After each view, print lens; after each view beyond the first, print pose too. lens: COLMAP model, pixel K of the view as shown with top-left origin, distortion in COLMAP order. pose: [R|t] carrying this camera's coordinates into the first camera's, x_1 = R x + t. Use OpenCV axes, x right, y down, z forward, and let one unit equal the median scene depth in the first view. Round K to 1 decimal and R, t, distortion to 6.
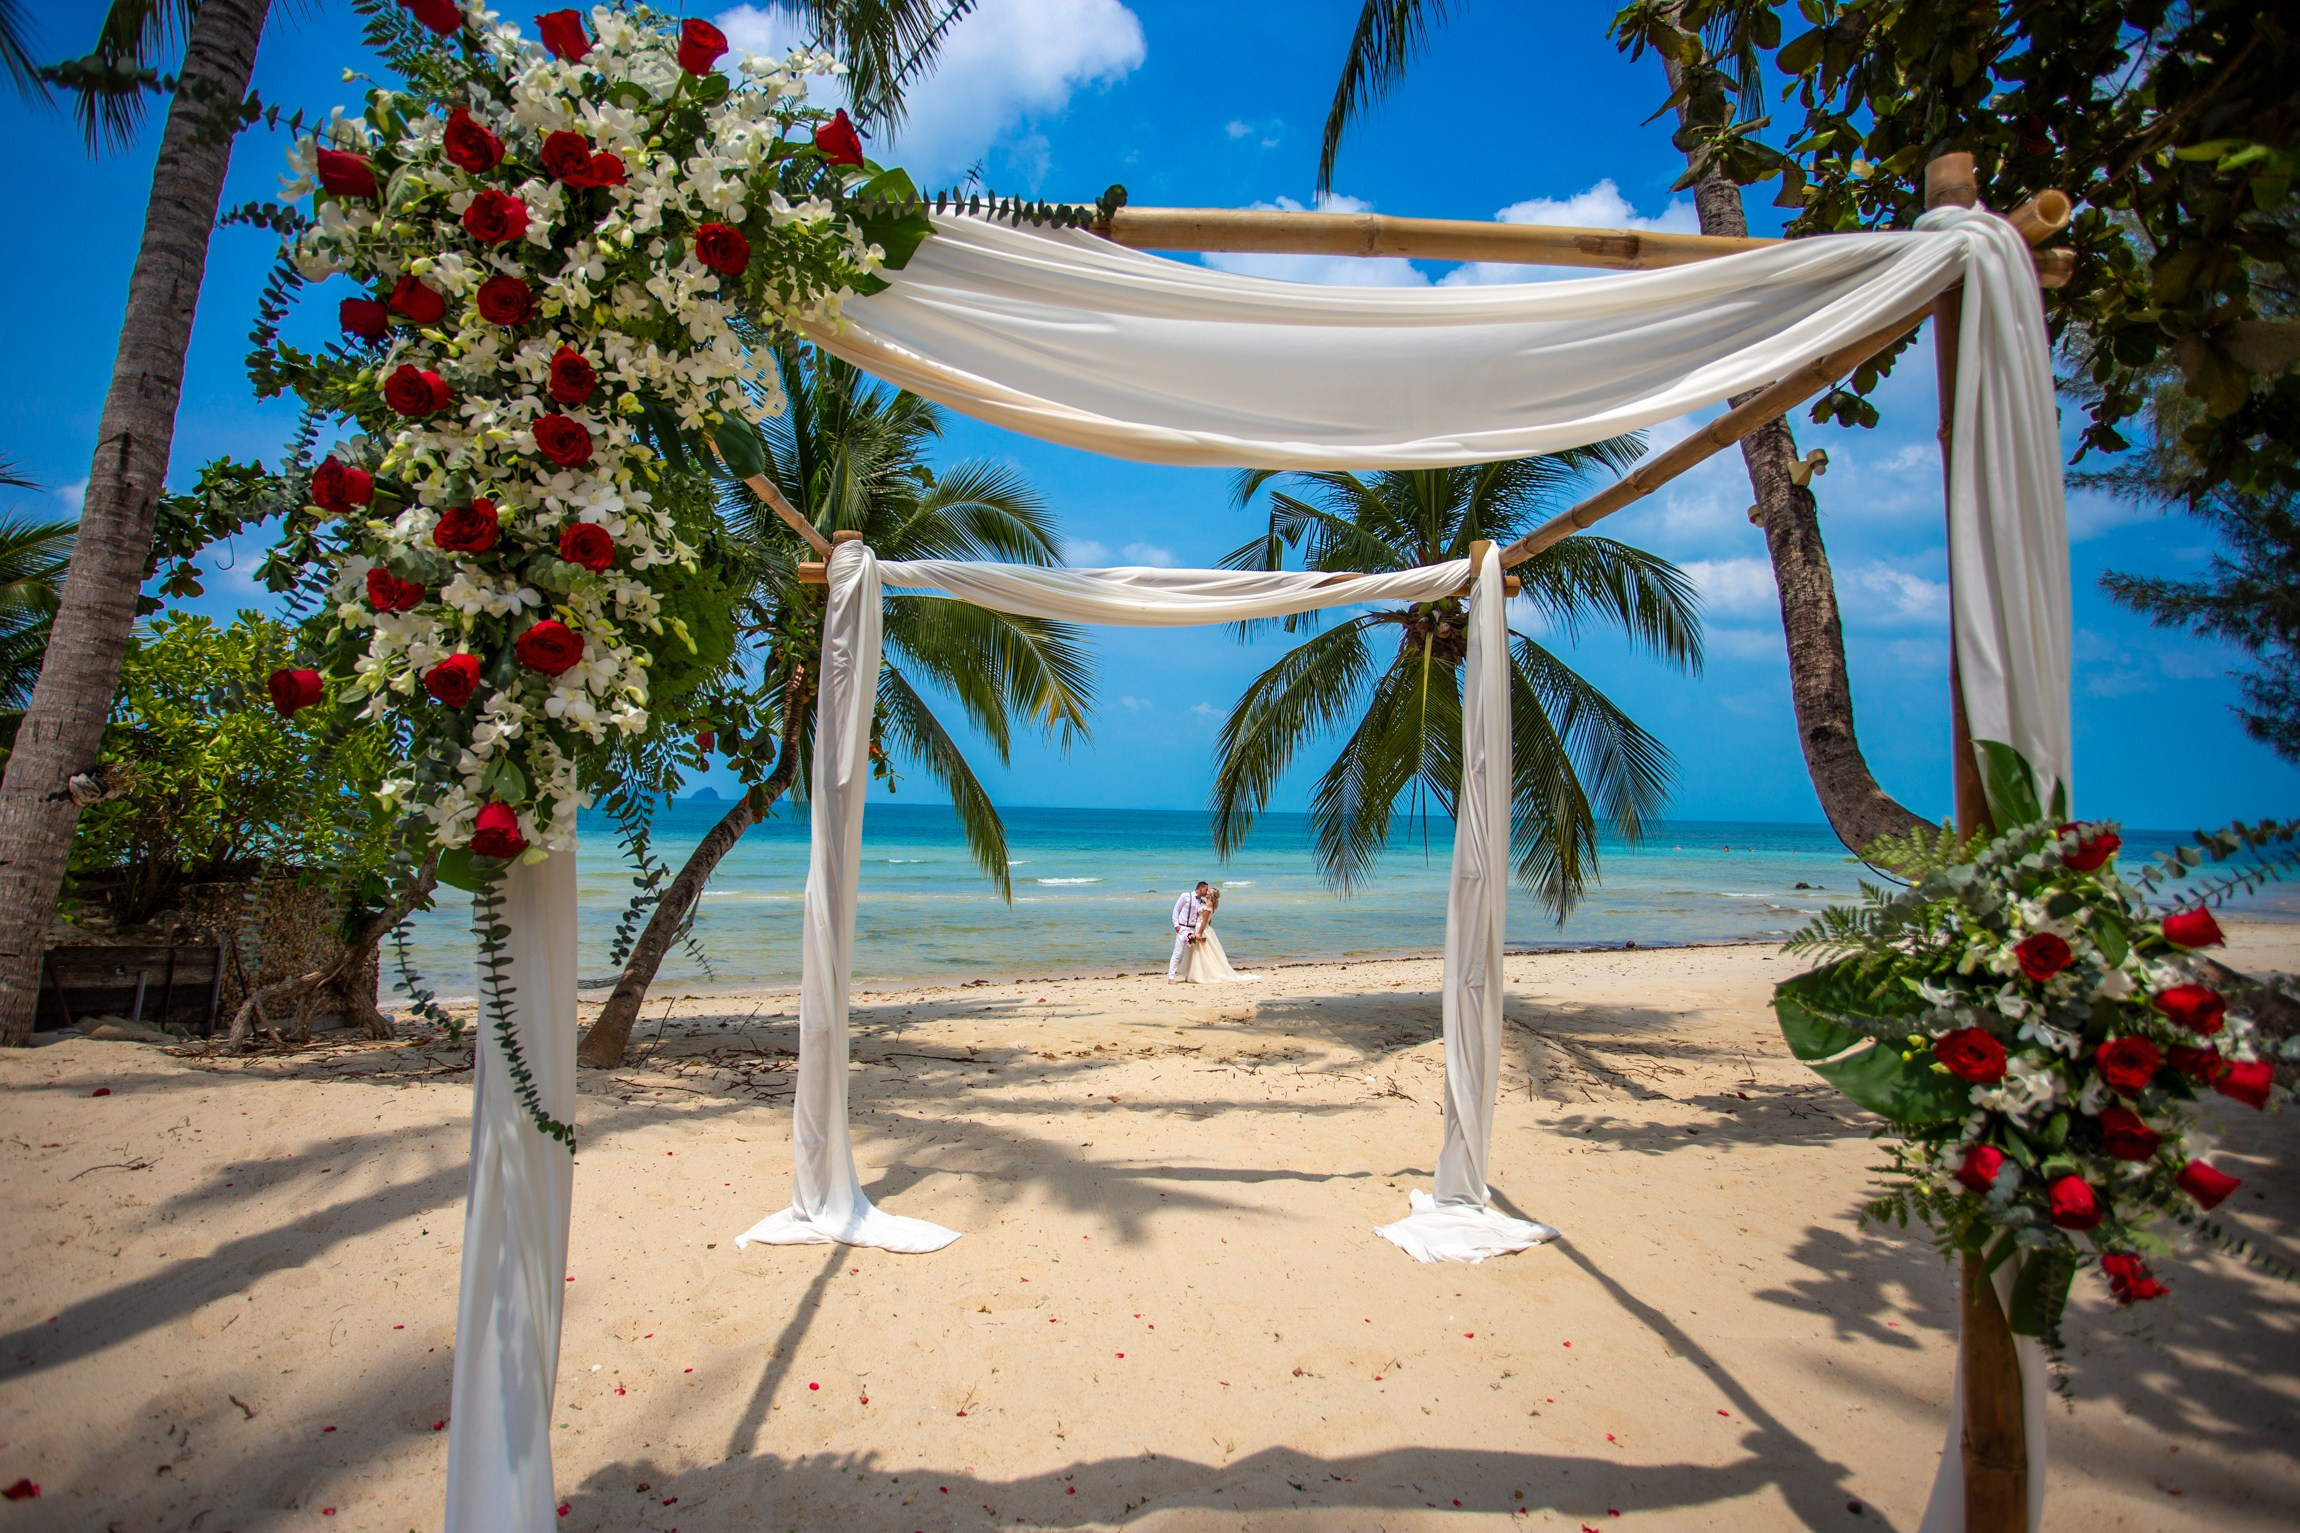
lens RADIAL K [[1113.8, 0, 1144.6], [0, 1113.8, 750.3], [0, 0, 1]] dist [-0.059609, 0.021100]
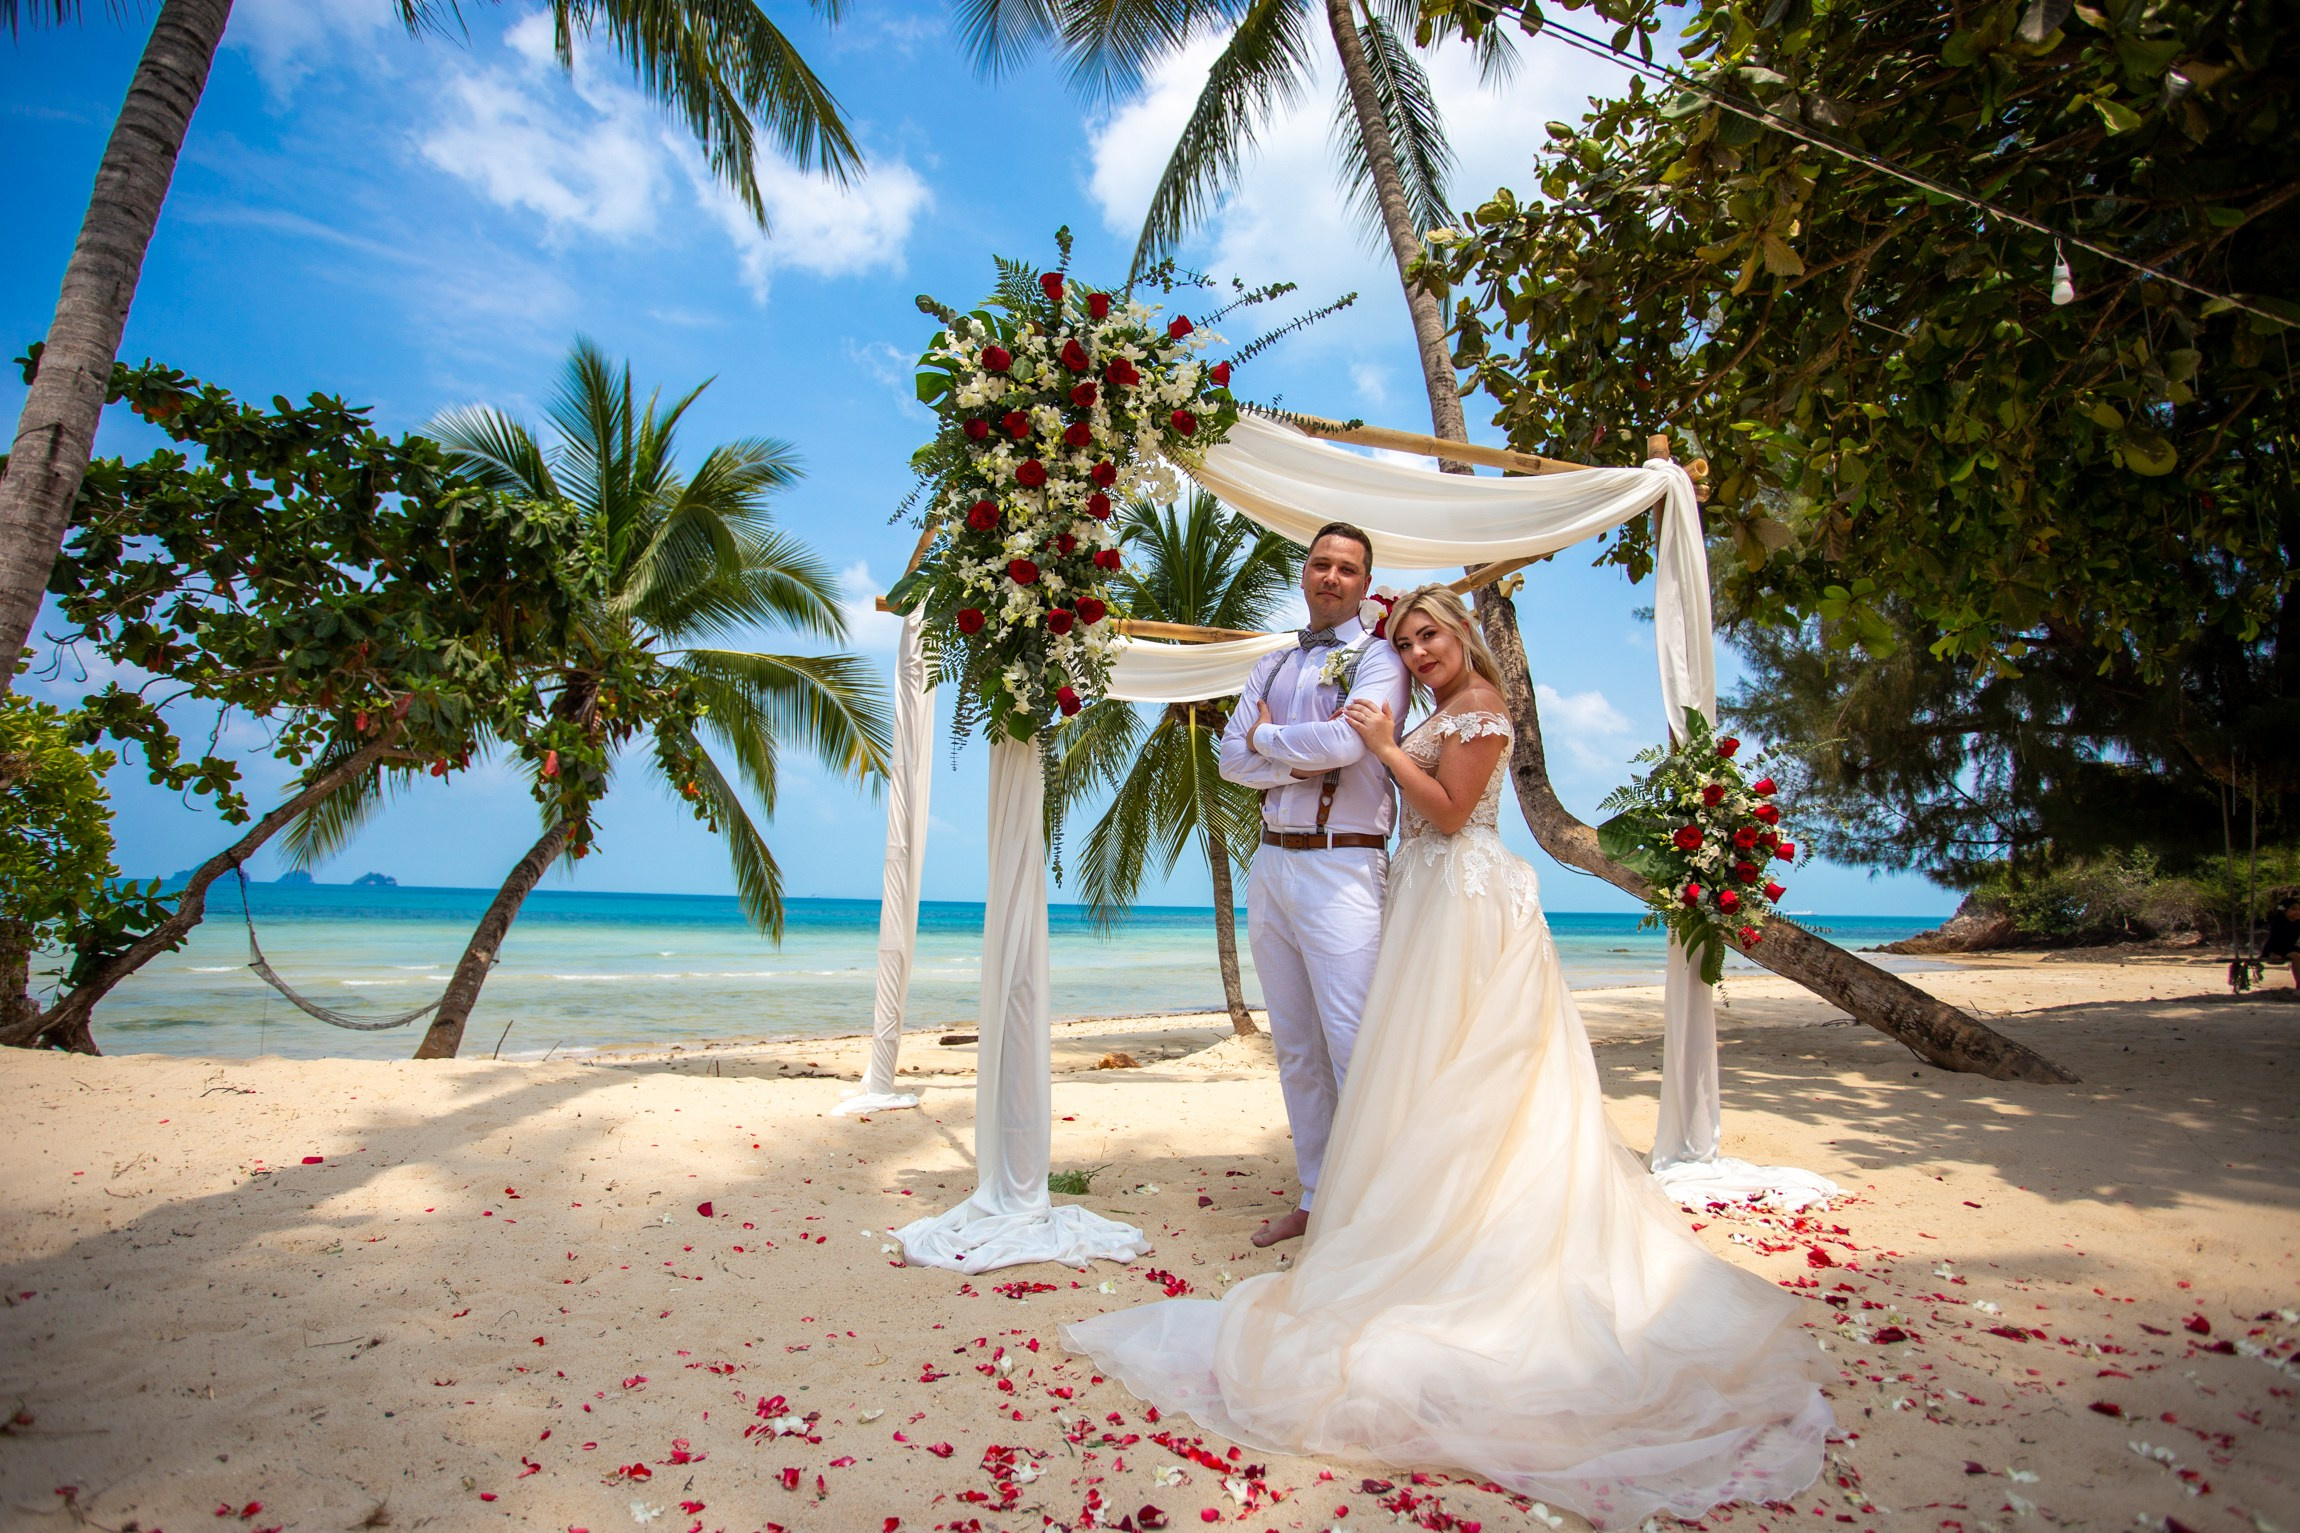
lens RADIAL K [[1113.8, 0, 1140.1], [0, 1113.8, 755.2], [0, 0, 1]] dist [-0.059609, 0.021100]
pose [[0.958759, 0.034667, 0.282099, -0.252077], [-0.012975, 0.996837, -0.078402, 0.079464], [-0.283925, 0.071508, 0.956176, -0.224944]]
